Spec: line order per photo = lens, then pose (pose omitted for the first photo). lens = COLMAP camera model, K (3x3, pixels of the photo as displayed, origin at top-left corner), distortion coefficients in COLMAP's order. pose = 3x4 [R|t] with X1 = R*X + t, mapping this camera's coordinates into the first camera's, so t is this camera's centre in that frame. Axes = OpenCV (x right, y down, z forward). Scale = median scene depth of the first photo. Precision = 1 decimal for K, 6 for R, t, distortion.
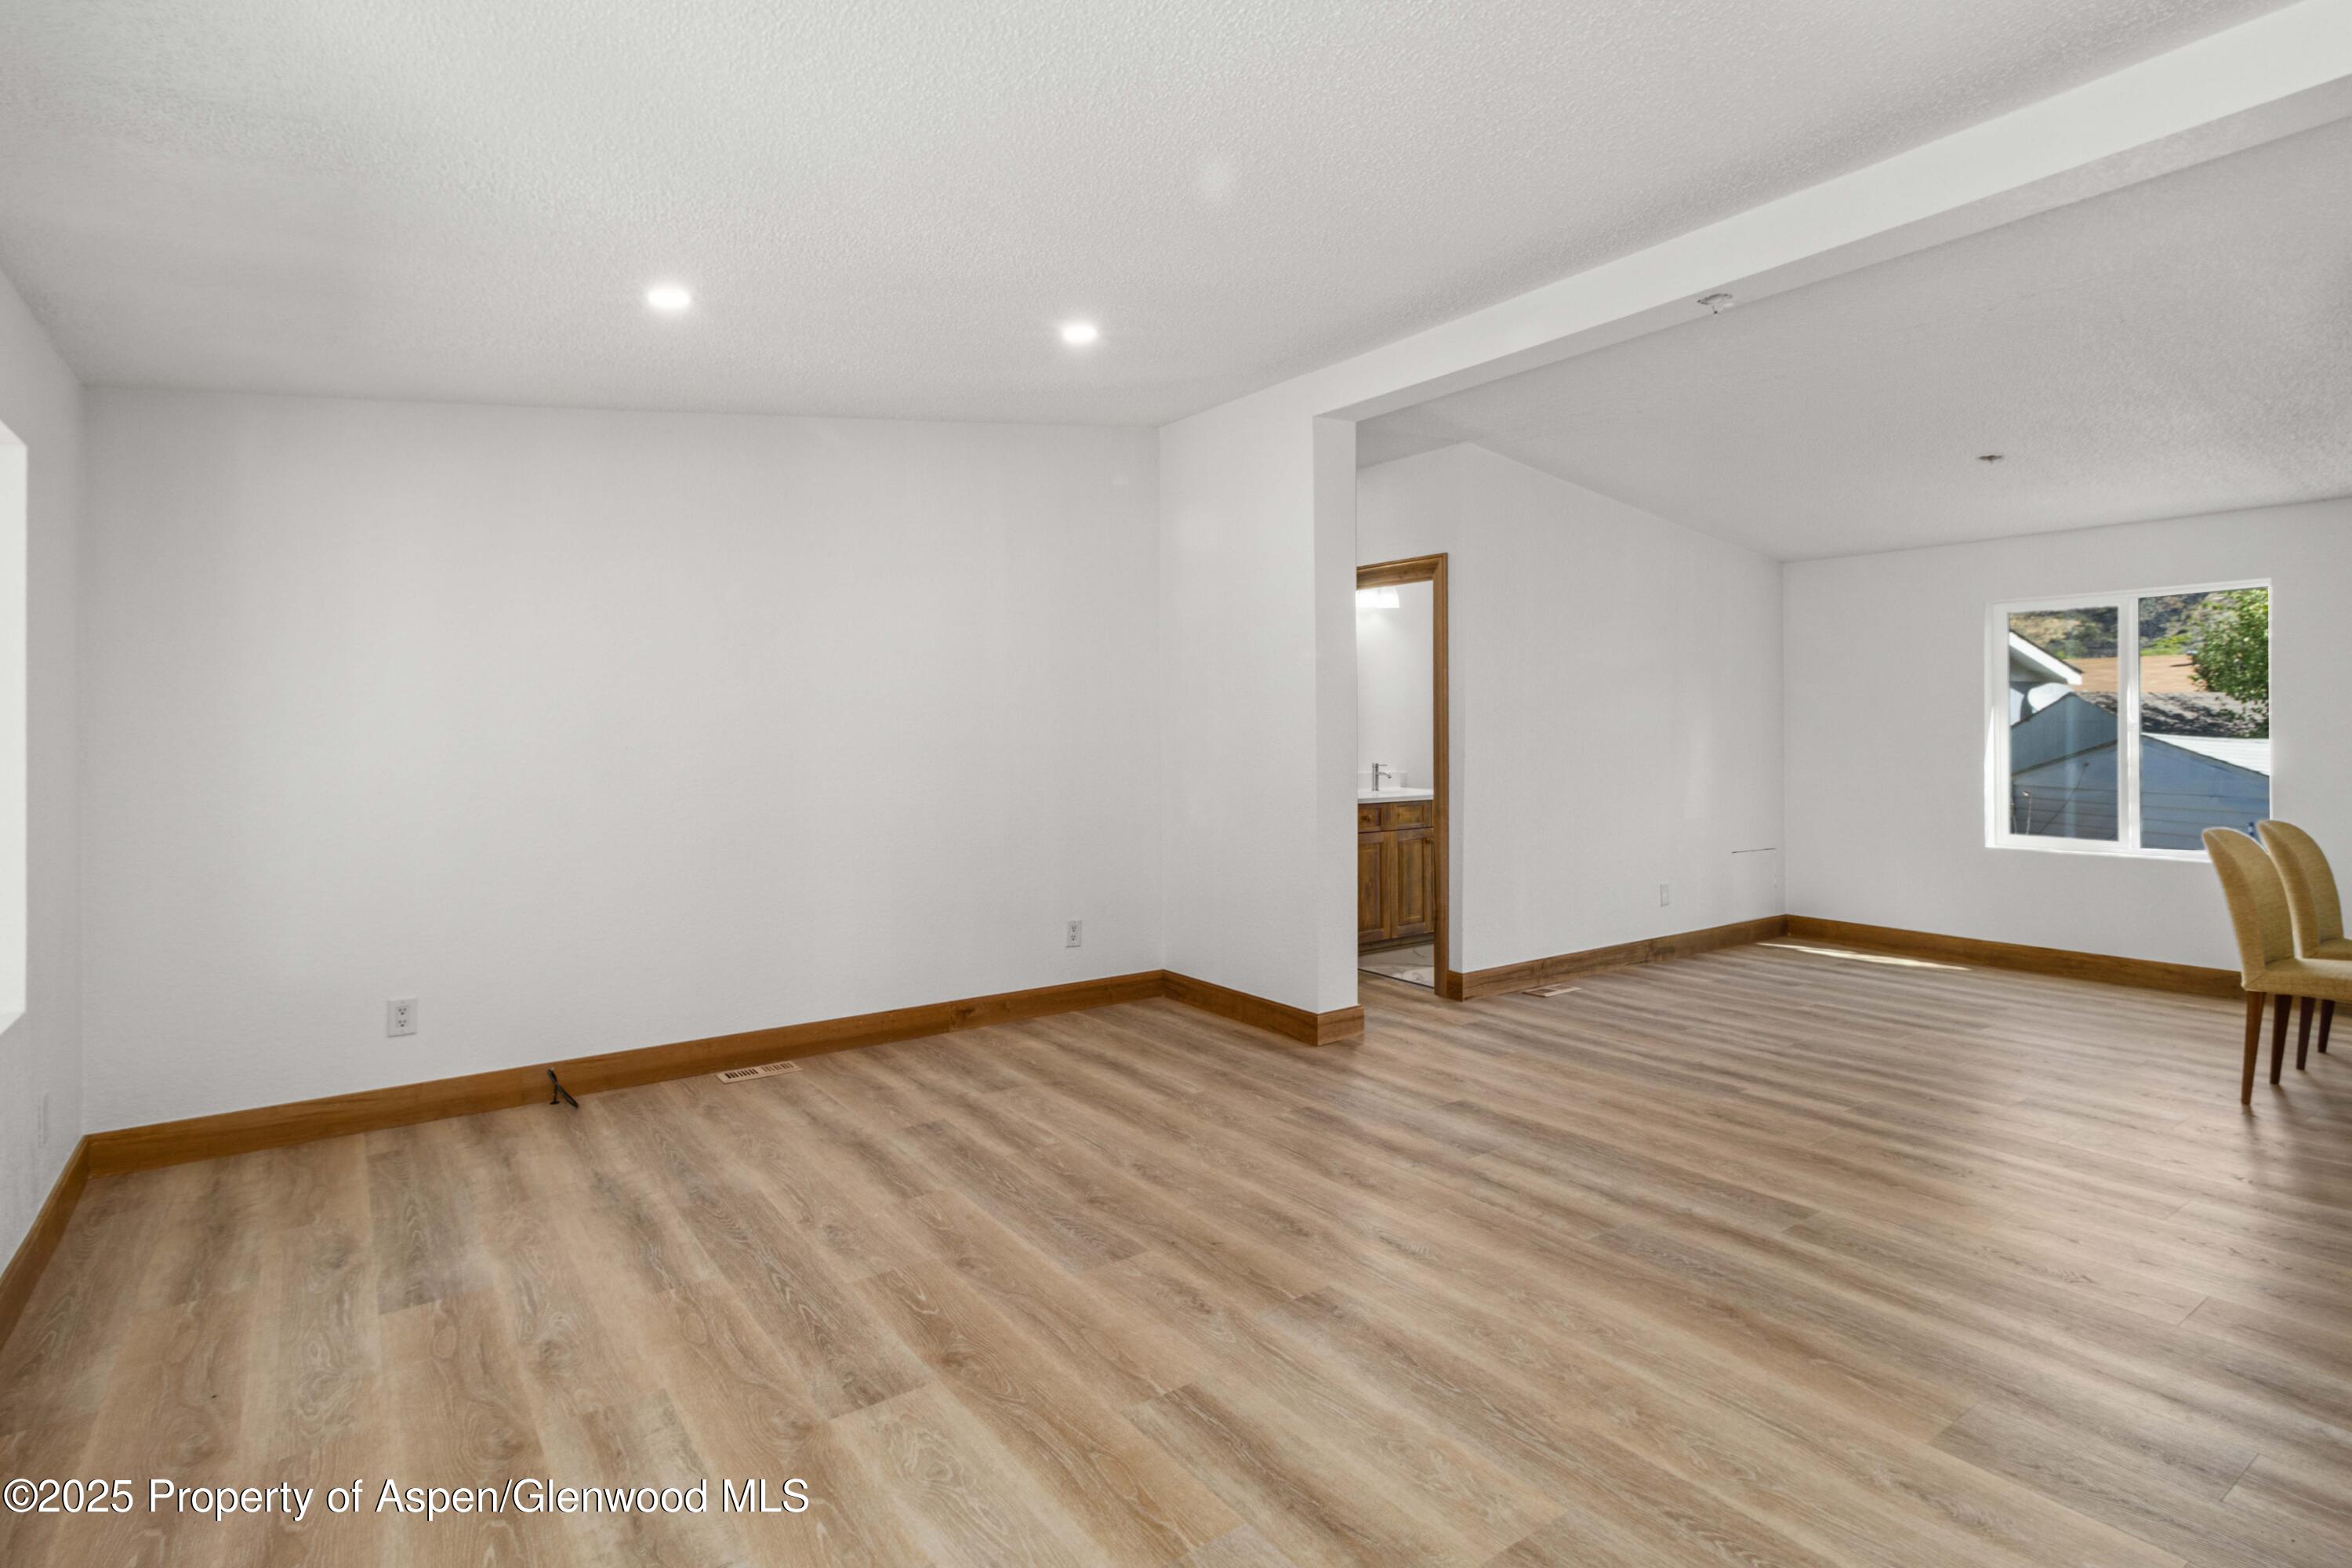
lens RADIAL K [[1118.3, 0, 1184.7], [0, 1118.3, 736.8], [0, 0, 1]] dist [-0.000201, 0.000206]
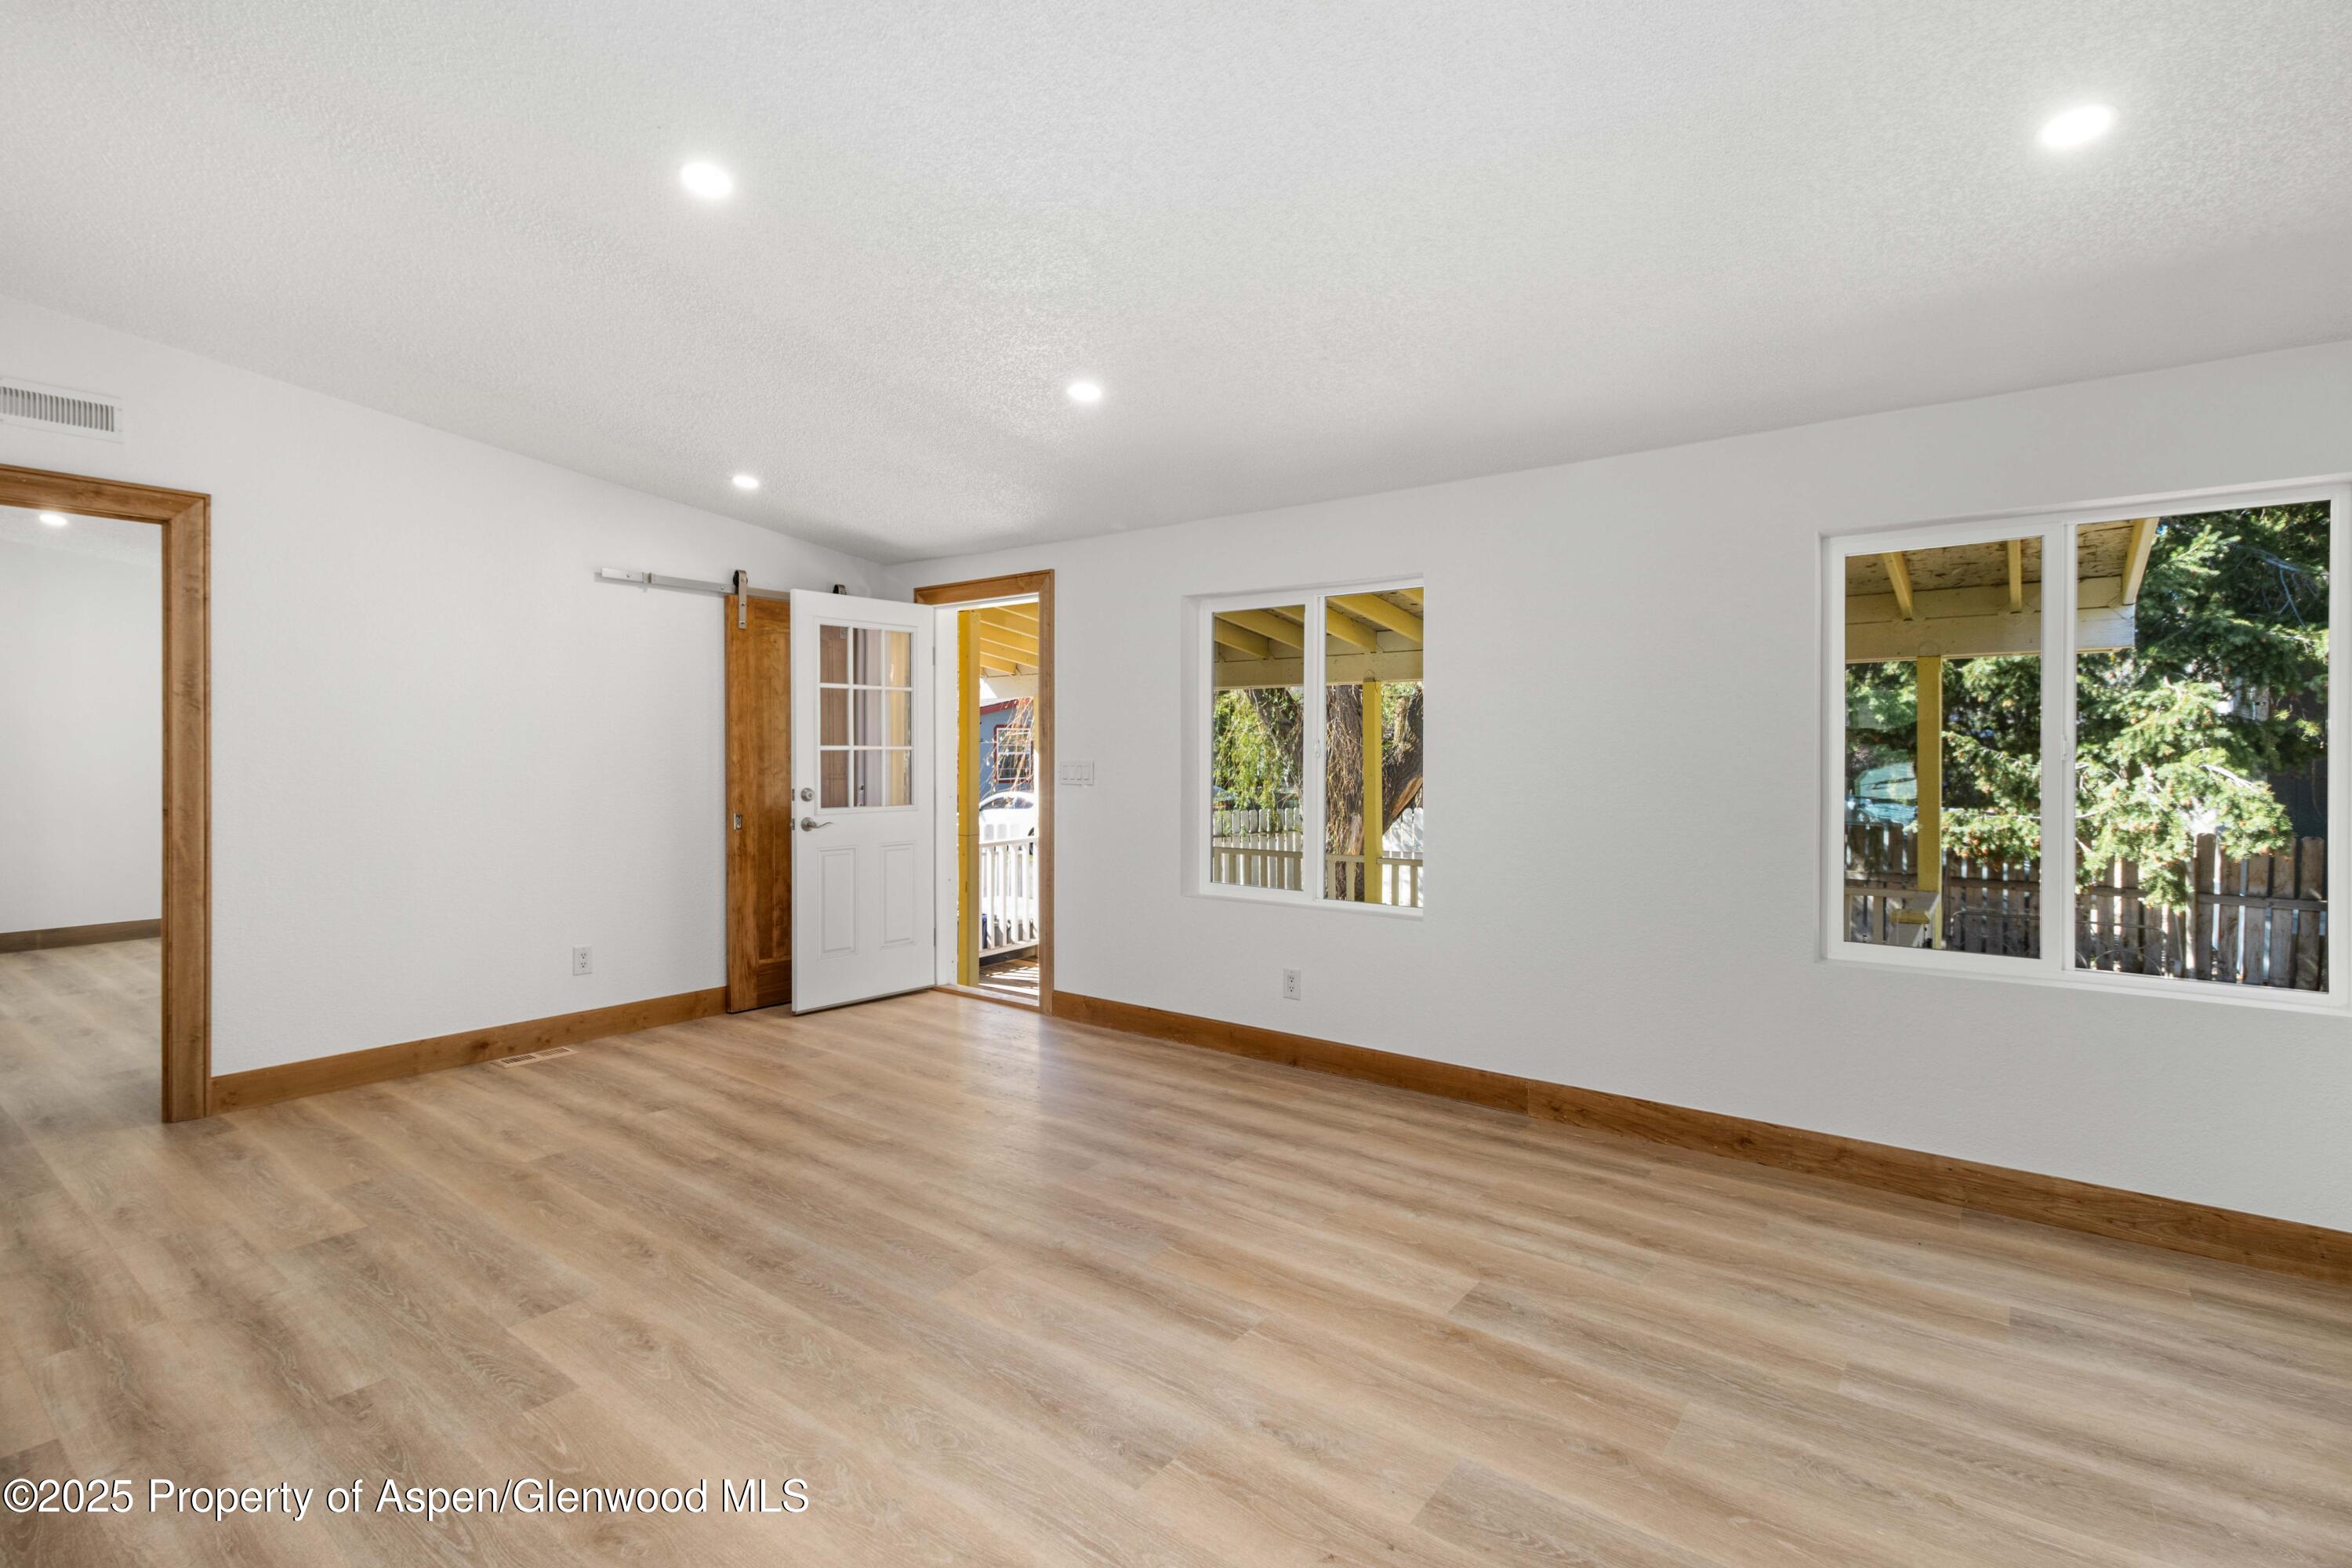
lens RADIAL K [[1118.3, 0, 1184.7], [0, 1118.3, 736.8], [0, 0, 1]] dist [-0.000201, 0.000206]
pose [[-0.951880, 0.000742, -0.306472, 0.336803], [0.001181, 0.999999, -0.001245, -0.015424], [0.306470, -0.001547, -0.951879, 1.770546]]
